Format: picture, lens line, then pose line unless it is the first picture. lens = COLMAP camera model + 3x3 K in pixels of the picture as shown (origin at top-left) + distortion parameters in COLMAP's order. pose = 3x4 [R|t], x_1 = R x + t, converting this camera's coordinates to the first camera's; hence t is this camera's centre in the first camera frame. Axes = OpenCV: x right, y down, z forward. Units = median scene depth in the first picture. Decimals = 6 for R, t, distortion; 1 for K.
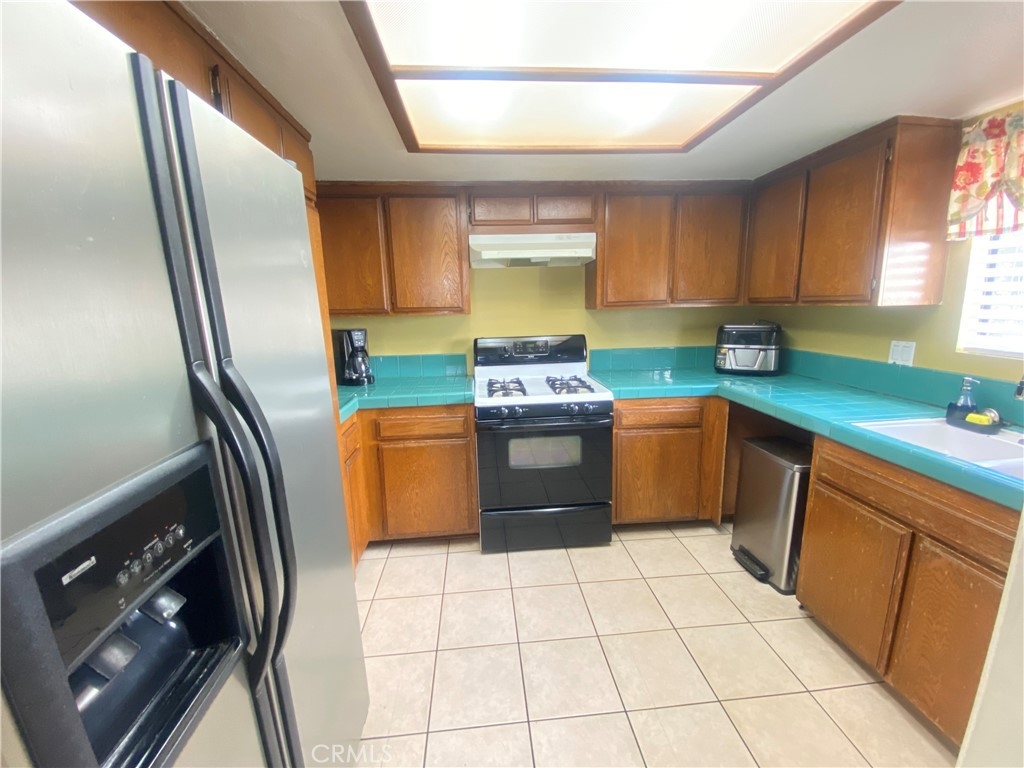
lens RADIAL K [[412.9, 0, 509.1], [0, 412.9, 381.8], [0, 0, 1]] dist [0.003500, 0.000006]
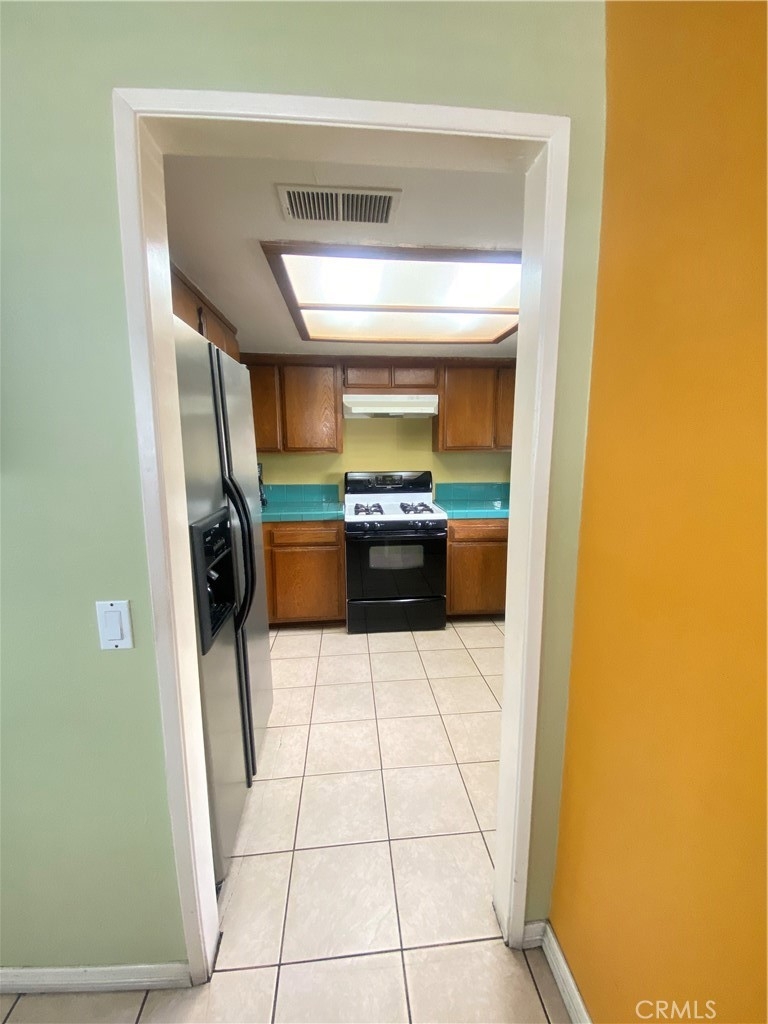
lens RADIAL K [[412.9, 0, 385.3], [0, 412.9, 518.9], [0, 0, 1]] dist [0.003500, 0.000006]
pose [[0.999711, 0.018586, 0.015223, 0.027071], [-0.018426, 0.999774, -0.010591, 0.058269], [-0.015416, 0.010307, 0.999828, -0.331100]]
